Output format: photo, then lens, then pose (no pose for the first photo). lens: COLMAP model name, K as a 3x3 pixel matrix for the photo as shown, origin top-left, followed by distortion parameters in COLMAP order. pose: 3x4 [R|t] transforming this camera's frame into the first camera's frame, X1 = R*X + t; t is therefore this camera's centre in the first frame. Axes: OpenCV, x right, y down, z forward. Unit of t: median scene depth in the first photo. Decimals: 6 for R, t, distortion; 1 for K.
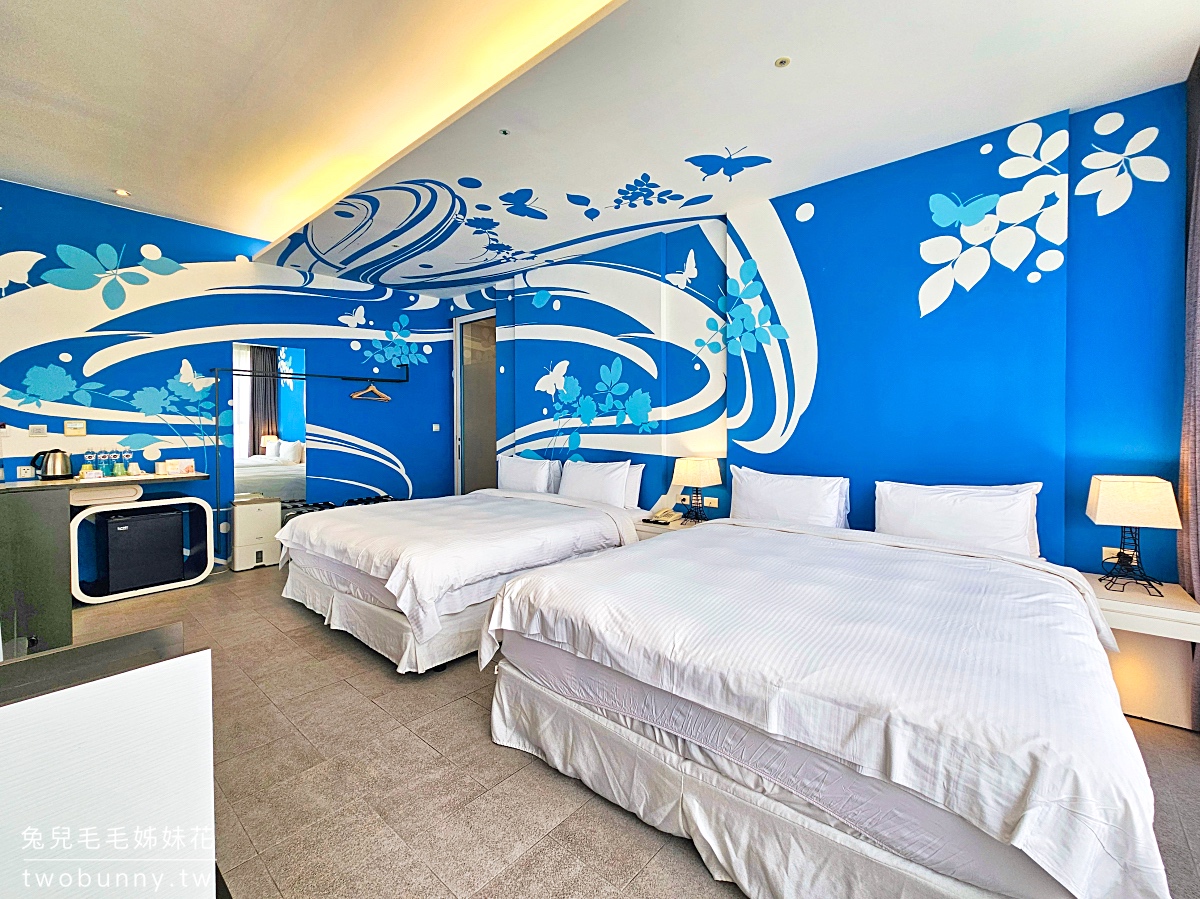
lens RADIAL K [[506.0, 0, 610.3], [0, 506.0, 431.4], [0, 0, 1]] dist [-0.002317, 0.000101]
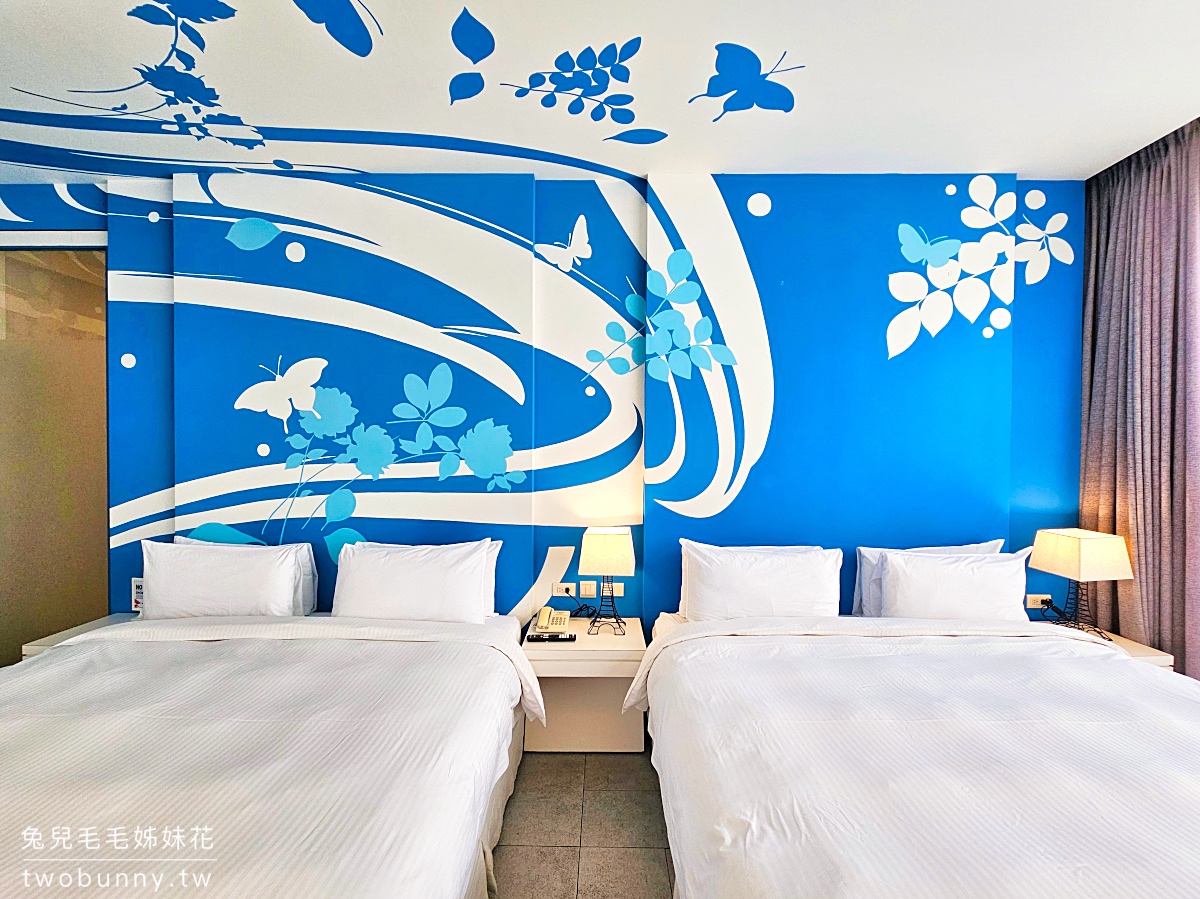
lens RADIAL K [[506.0, 0, 597.5], [0, 506.0, 457.7], [0, 0, 1]] dist [-0.002317, 0.000101]
pose [[0.766082, -0.002676, 0.642738, -0.230850], [0.002030, 0.999996, 0.001744, -0.036735], [-0.642740, -0.000031, 0.766084, 0.432275]]
